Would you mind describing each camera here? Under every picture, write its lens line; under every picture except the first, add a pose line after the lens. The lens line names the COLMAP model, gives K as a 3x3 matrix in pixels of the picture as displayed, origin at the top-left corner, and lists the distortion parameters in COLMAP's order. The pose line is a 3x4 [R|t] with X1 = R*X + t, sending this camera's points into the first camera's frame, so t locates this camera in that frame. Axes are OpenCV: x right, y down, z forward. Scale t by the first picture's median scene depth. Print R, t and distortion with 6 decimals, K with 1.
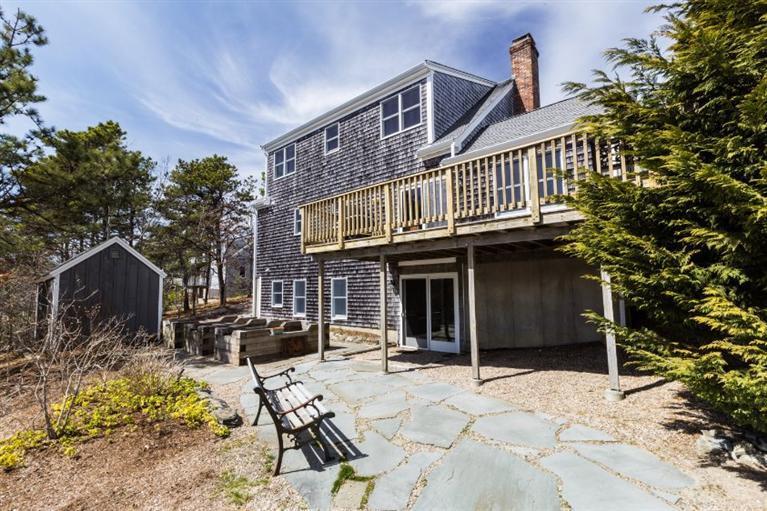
lens RADIAL K [[343.2, 0, 383.5], [0, 343.2, 255.5], [0, 0, 1]] dist [0.002100, 0.000339]
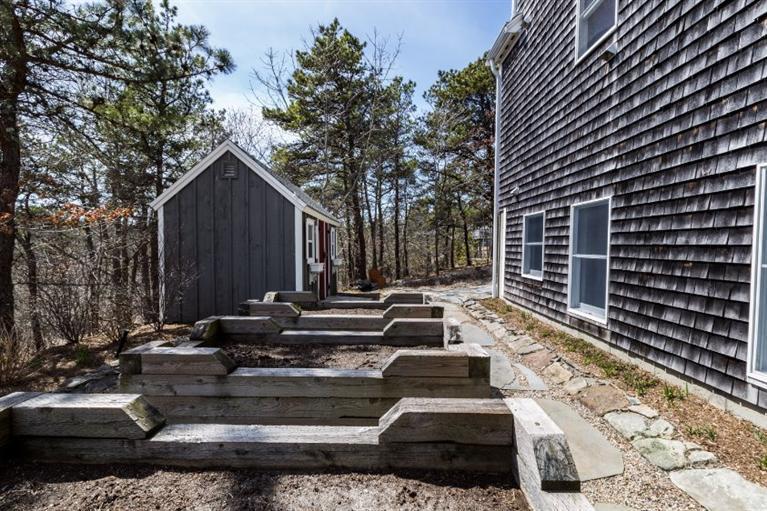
lens RADIAL K [[343.2, 0, 383.5], [0, 343.2, 255.5], [0, 0, 1]] dist [0.002100, 0.000339]
pose [[0.644915, 0.042328, -0.763081, -0.150001], [0.056202, 0.993135, 0.102588, 0.092542], [0.762185, -0.109047, 0.638109, 0.780284]]
